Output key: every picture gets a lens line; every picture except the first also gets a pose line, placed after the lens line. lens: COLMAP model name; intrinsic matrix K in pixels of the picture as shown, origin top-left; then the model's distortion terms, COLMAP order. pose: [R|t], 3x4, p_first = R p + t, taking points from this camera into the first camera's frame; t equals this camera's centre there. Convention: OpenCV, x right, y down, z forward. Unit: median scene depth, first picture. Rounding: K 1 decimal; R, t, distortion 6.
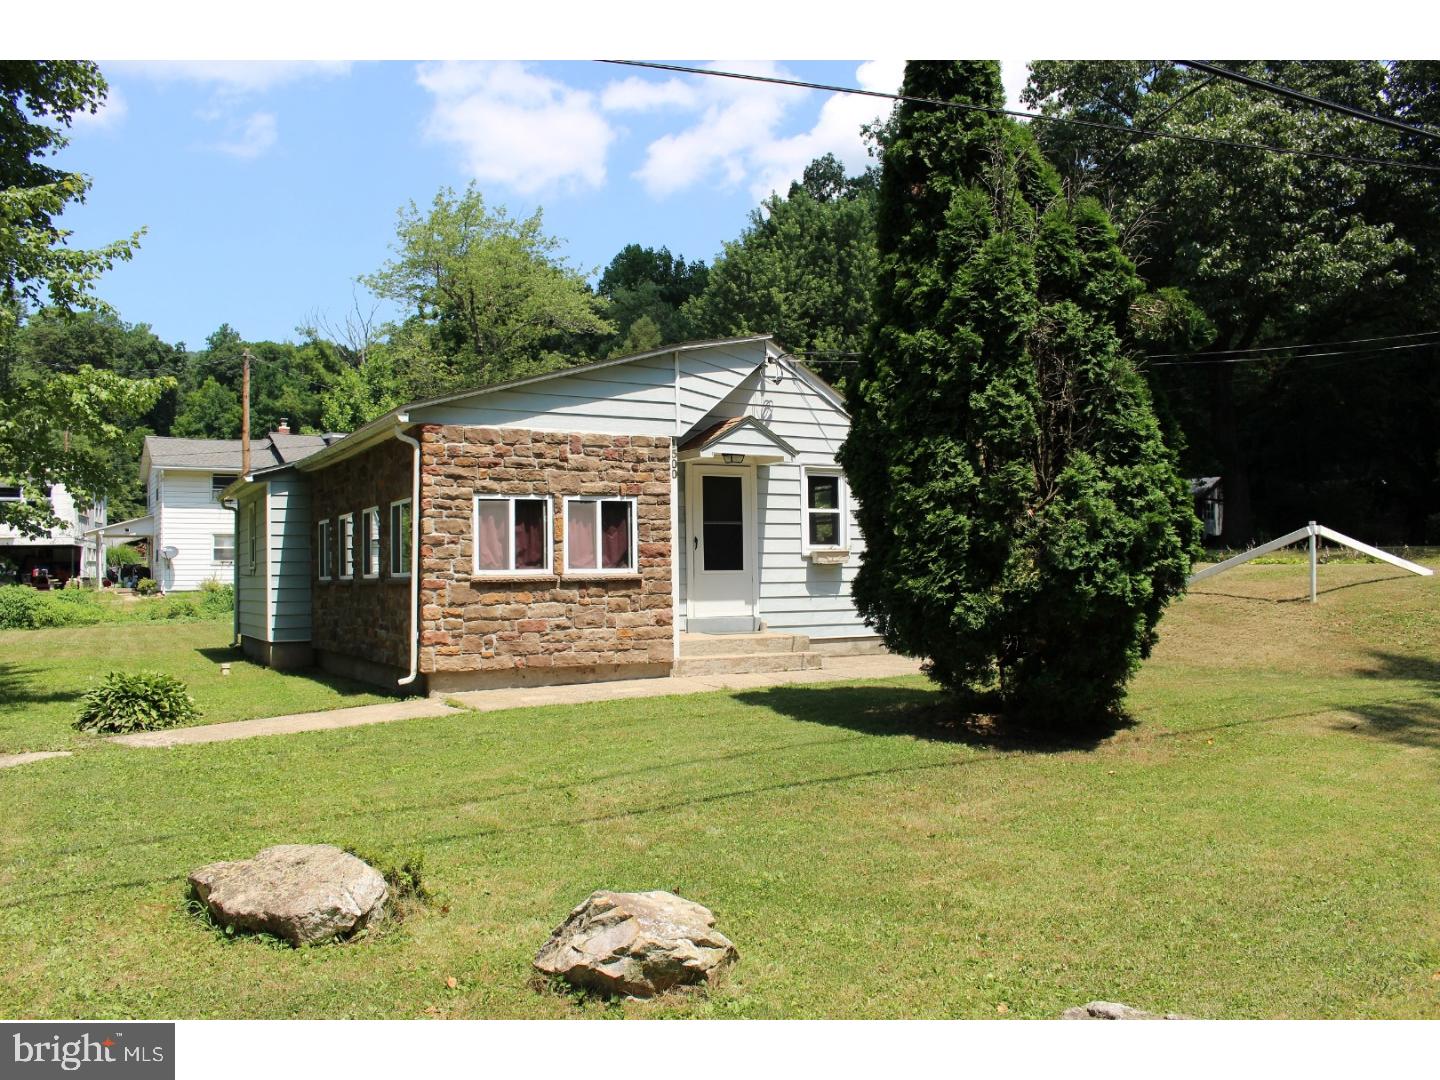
lens RADIAL K [[1186.4, 0, 718.5], [0, 1186.4, 537.5], [0, 0, 1]] dist [-0.118233, 0.068786]
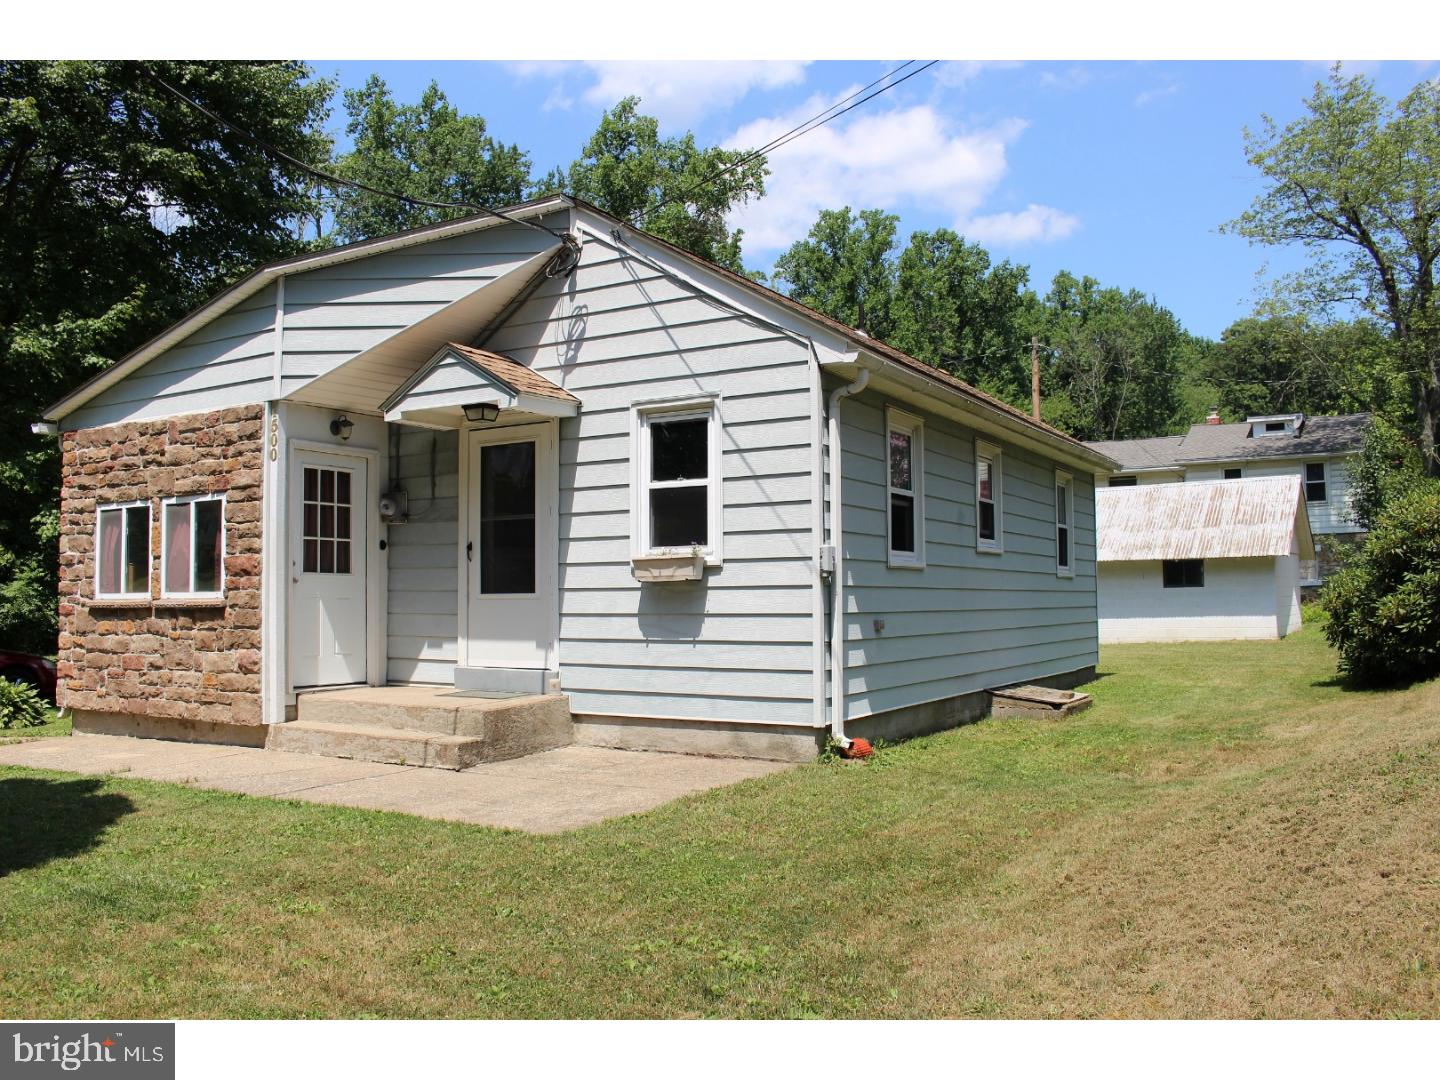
lens RADIAL K [[1186.4, 0, 719.7], [0, 1186.4, 544.5], [0, 0, 1]] dist [-0.118233, 0.068786]
pose [[0.492068, -0.030073, -0.870037, 0.702006], [0.030176, 0.999392, -0.017477, 0.018898], [0.870034, -0.017655, 0.492676, 0.919843]]
